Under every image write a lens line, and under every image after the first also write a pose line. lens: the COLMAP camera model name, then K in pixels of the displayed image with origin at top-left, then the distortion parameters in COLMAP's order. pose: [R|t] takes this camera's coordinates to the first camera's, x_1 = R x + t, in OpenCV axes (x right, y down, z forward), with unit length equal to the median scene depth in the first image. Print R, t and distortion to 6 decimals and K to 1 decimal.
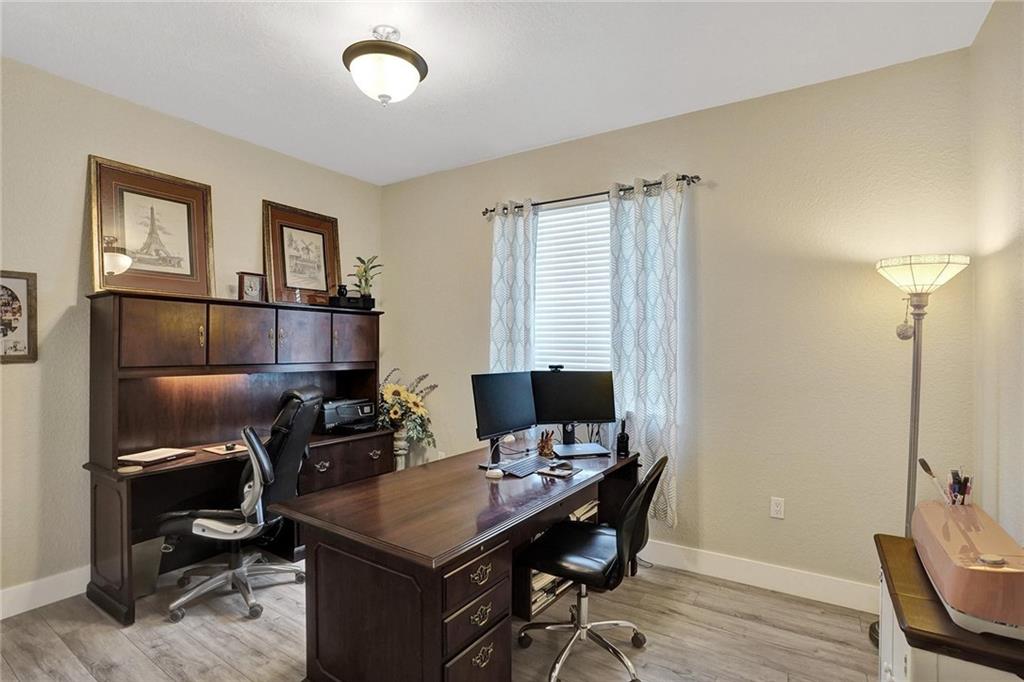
lens RADIAL K [[484.0, 0, 511.3], [0, 484.0, 346.8], [0, 0, 1]] dist [-0.074195, 0.030084]
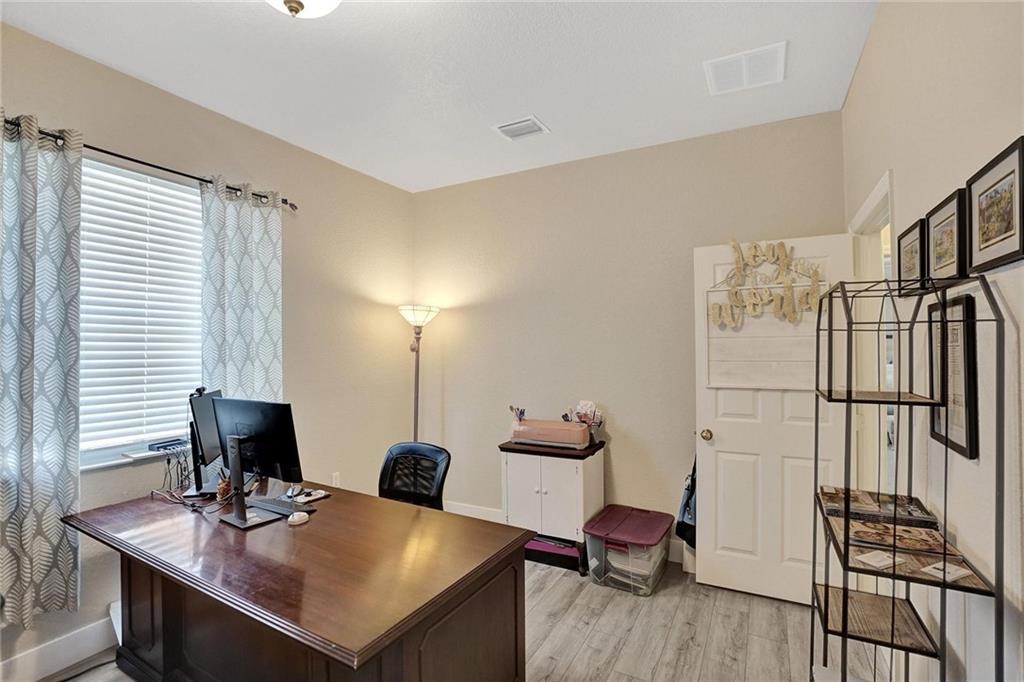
lens RADIAL K [[484.0, 0, 511.3], [0, 484.0, 346.8], [0, 0, 1]] dist [-0.074195, 0.030084]
pose [[-0.062135, -0.007617, 0.998039, -0.778795], [-0.001661, 0.999970, 0.007529, -0.039385], [-0.998066, -0.001190, -0.062146, 0.593286]]
